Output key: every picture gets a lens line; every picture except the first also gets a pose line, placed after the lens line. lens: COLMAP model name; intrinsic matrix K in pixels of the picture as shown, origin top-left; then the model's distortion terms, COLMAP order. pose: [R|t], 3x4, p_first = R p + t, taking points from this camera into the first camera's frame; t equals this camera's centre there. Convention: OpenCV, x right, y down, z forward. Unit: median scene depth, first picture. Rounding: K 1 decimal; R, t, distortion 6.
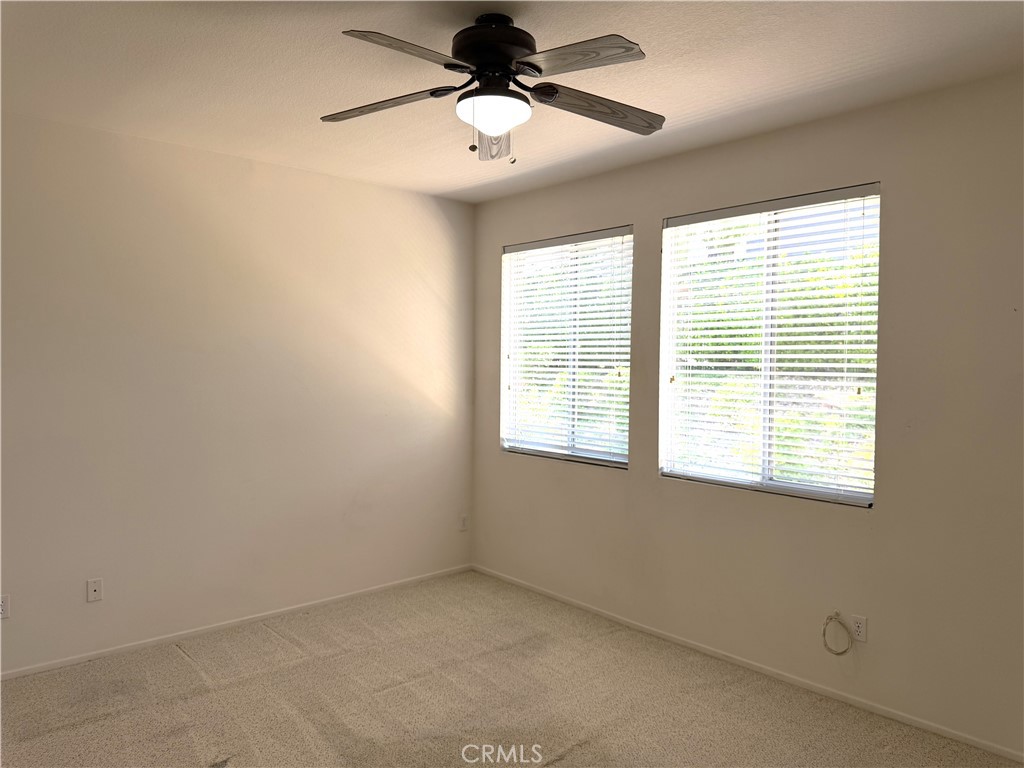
lens RADIAL K [[728.3, 0, 512.0], [0, 728.3, 384.0], [0, 0, 1]] dist [0.051652, -0.069594]
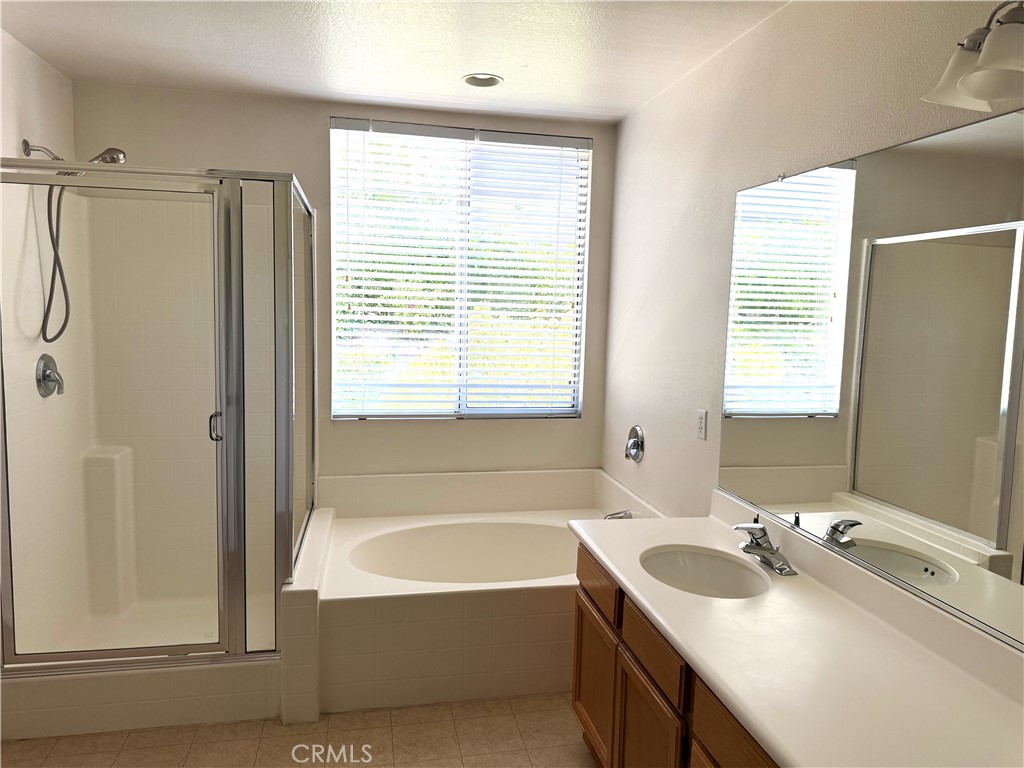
lens RADIAL K [[728.3, 0, 512.0], [0, 728.3, 384.0], [0, 0, 1]] dist [0.051652, -0.069594]
pose [[0.493349, -0.090940, 0.865065, -0.612502], [0.001369, 0.994600, 0.103777, -0.015624], [-0.869830, -0.050014, 0.490809, 0.584970]]
